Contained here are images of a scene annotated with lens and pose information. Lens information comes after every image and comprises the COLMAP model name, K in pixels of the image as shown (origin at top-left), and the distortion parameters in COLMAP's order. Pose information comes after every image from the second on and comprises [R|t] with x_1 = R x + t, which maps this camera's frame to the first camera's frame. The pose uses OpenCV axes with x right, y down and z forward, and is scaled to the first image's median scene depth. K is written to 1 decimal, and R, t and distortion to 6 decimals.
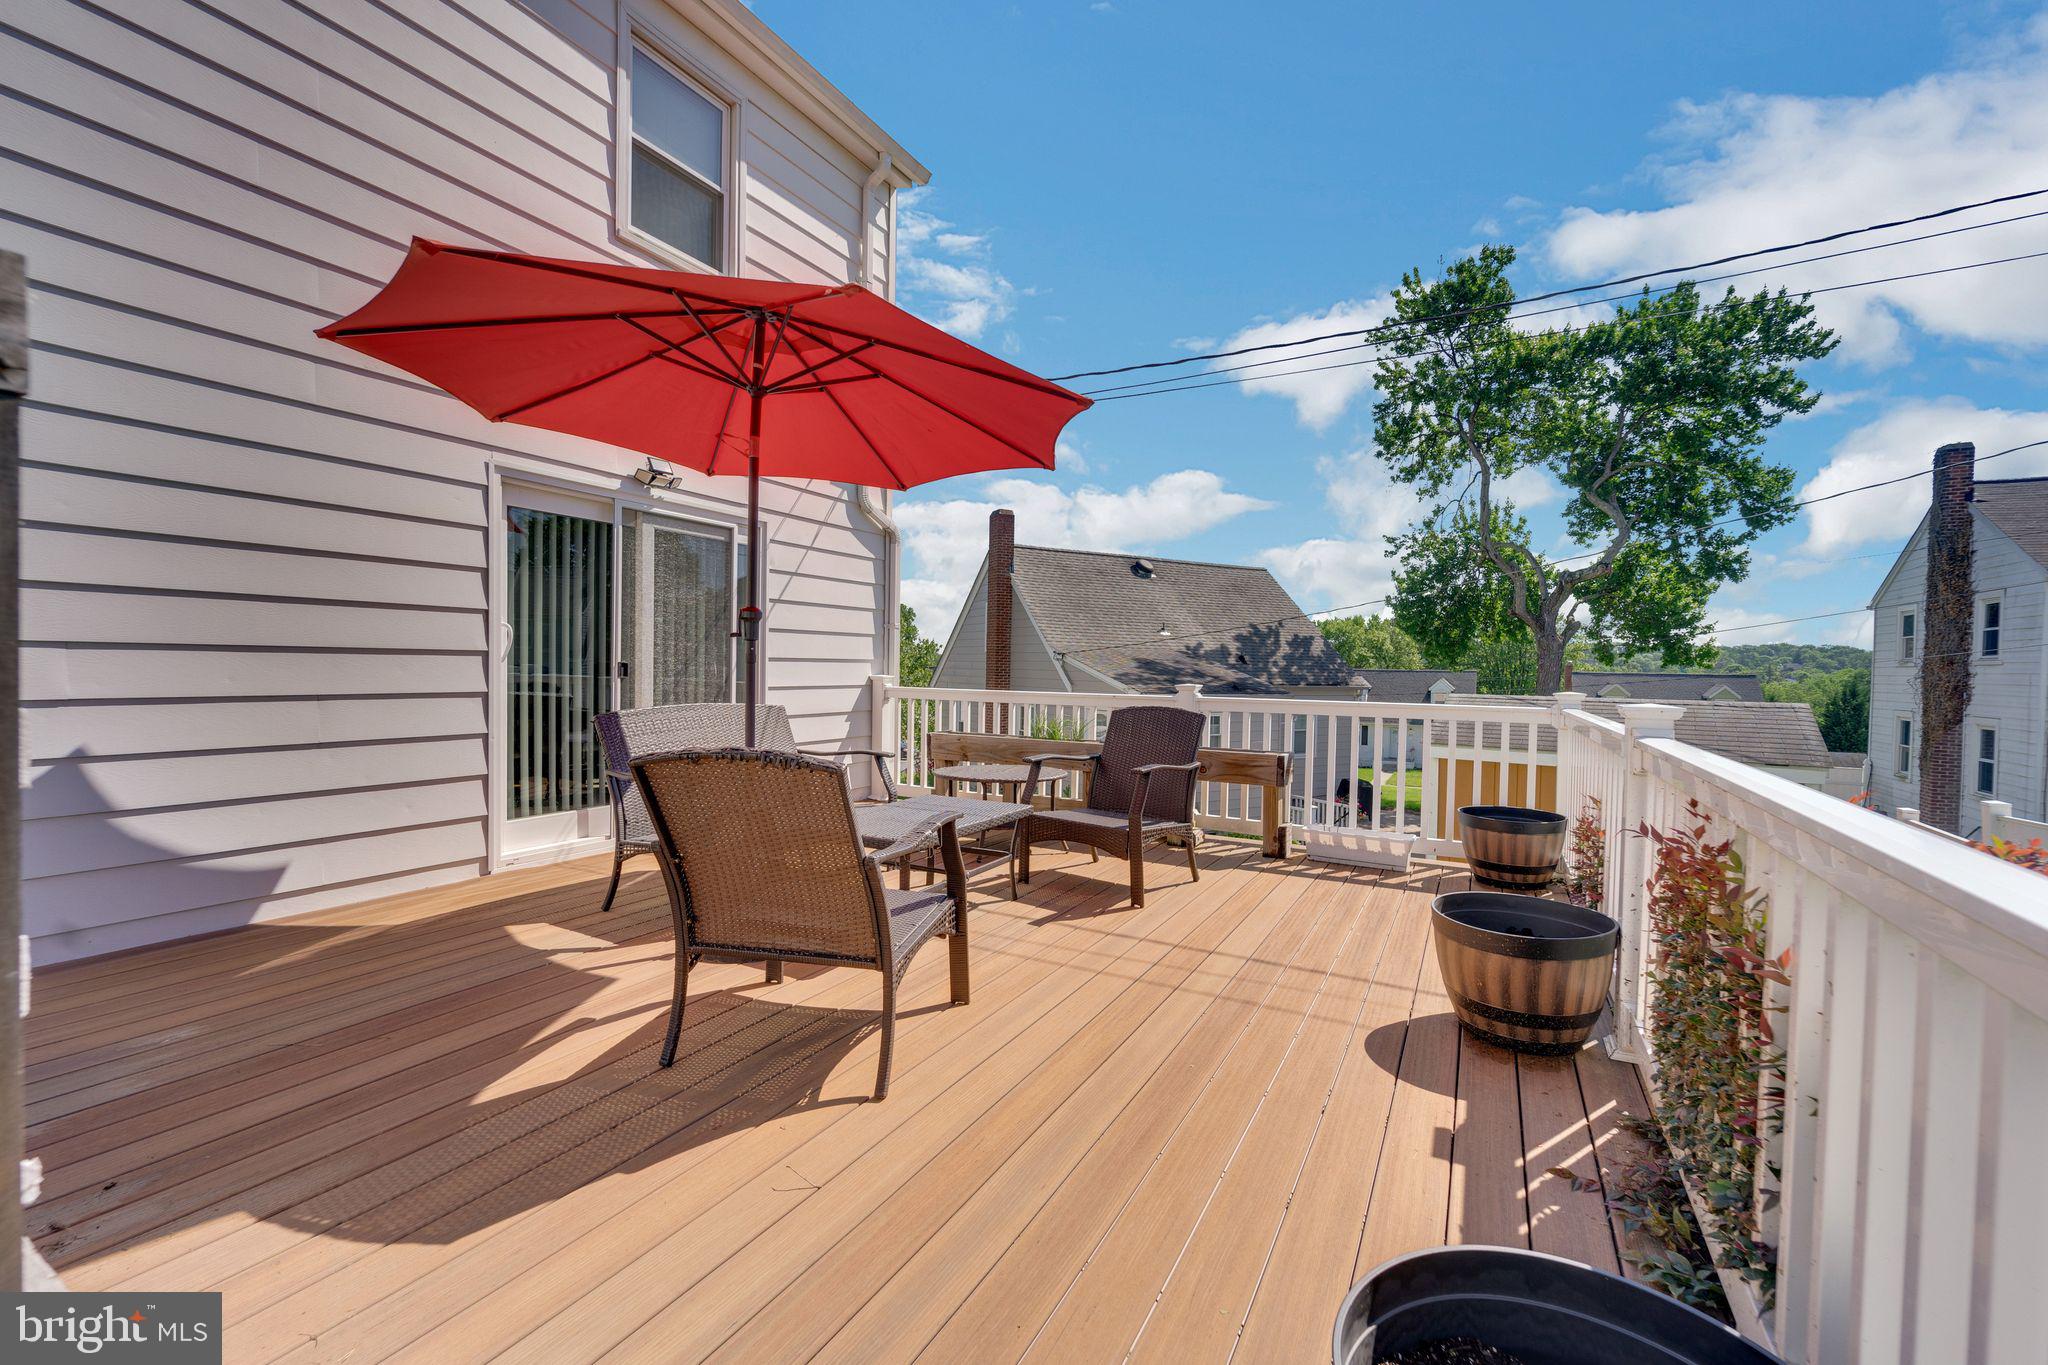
lens RADIAL K [[836.0, 0, 1021.7], [0, 836.0, 686.6], [0, 0, 1]] dist [-0.000995, -0.000001]
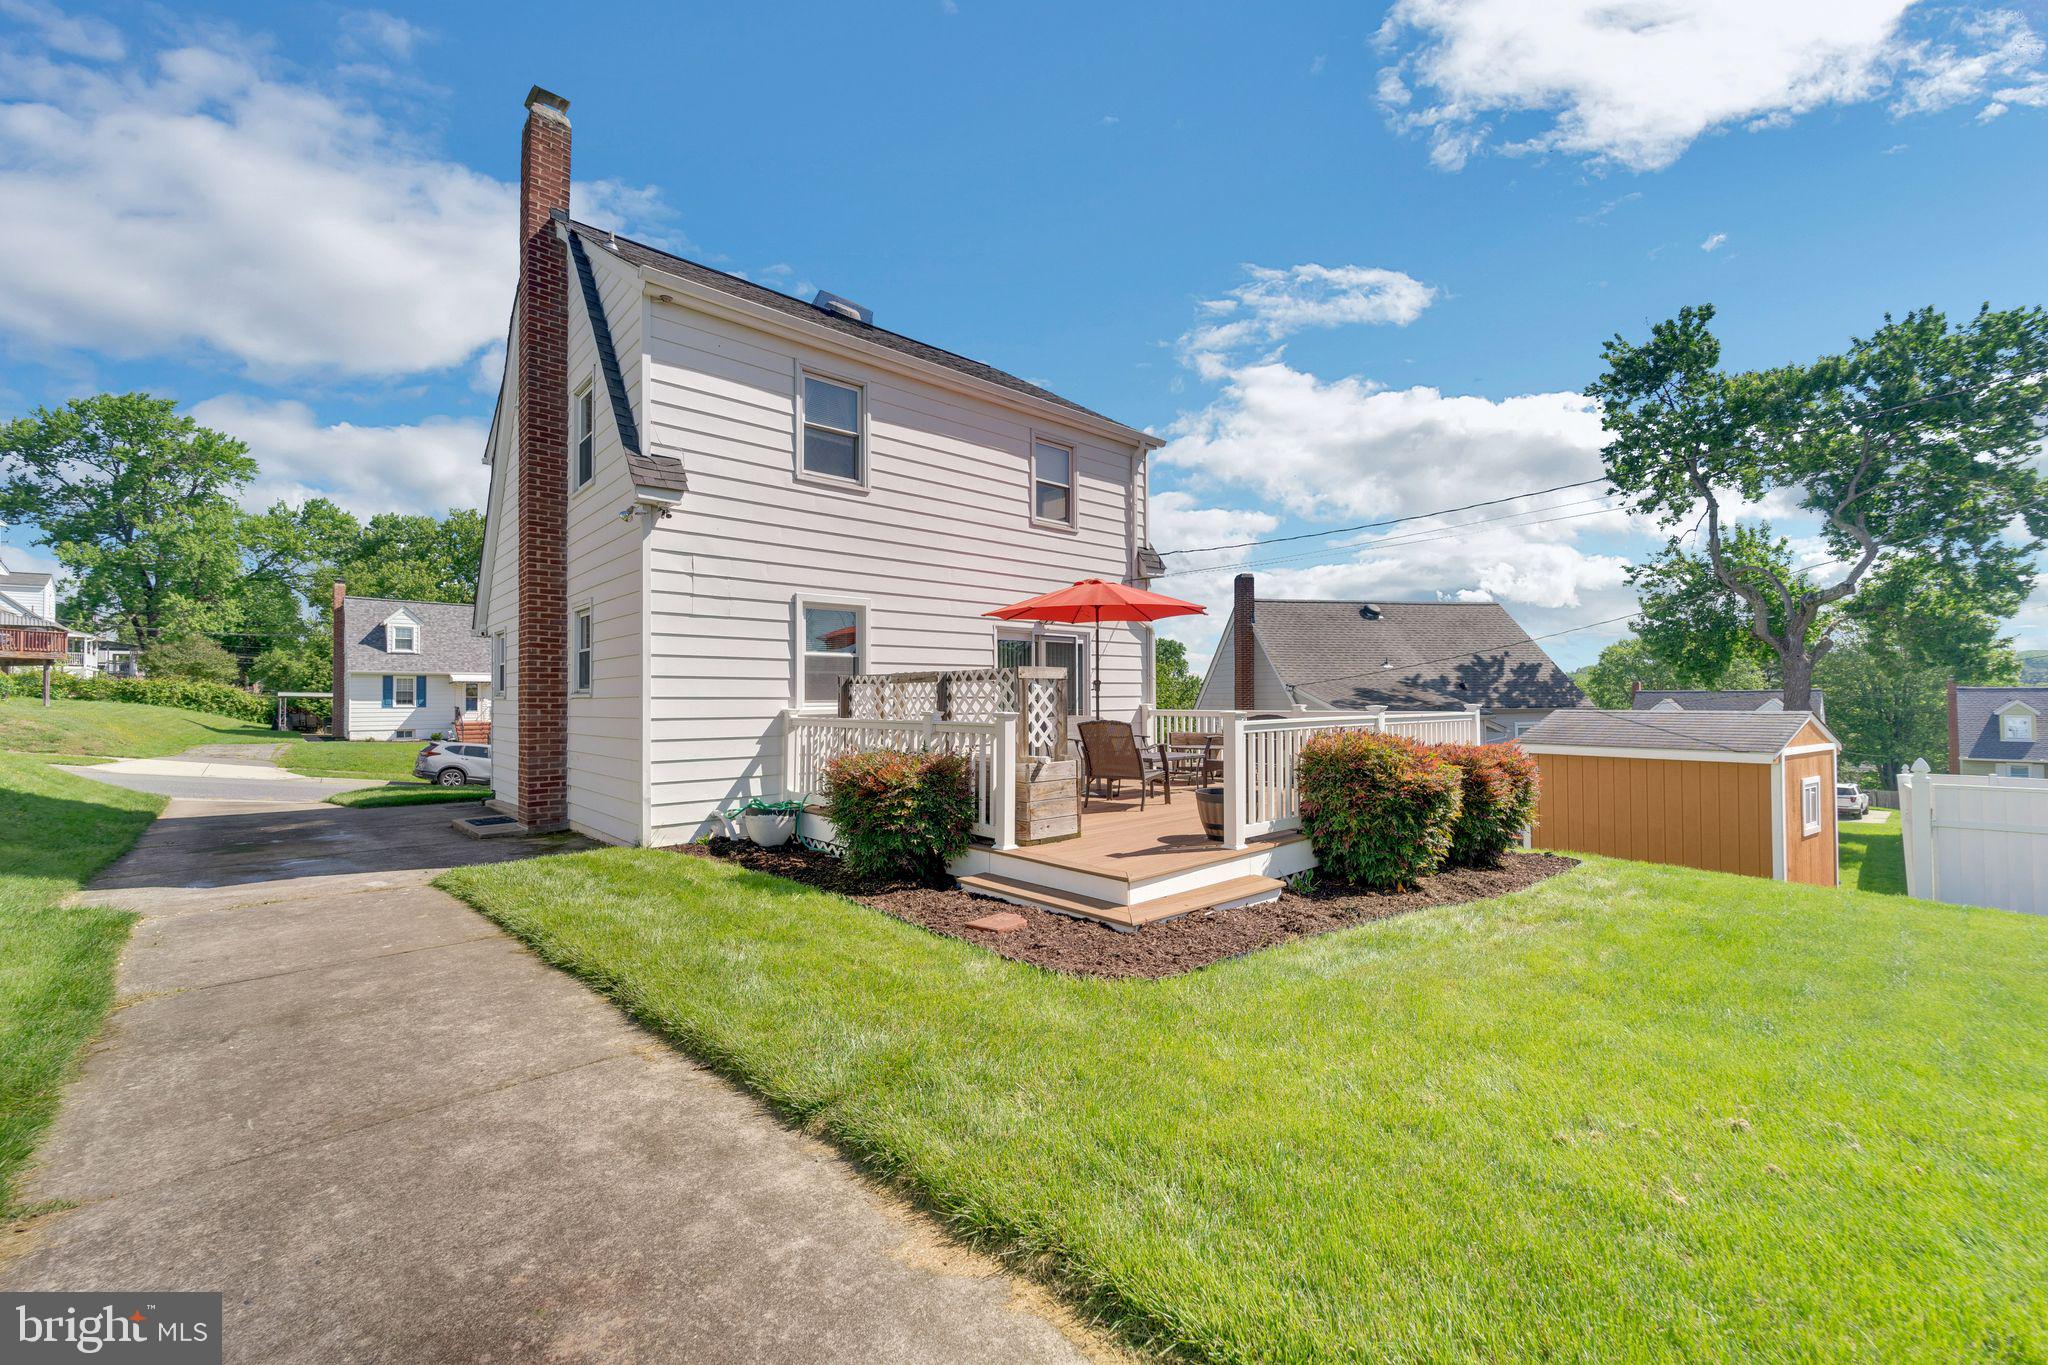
lens RADIAL K [[836.0, 0, 1021.7], [0, 836.0, 686.6], [0, 0, 1]] dist [-0.000995, -0.000001]
pose [[0.947421, -0.026406, -0.318900, 0.055366], [0.013573, 0.999009, -0.042396, 0.008080], [0.319703, 0.035838, 0.946840, -0.287343]]
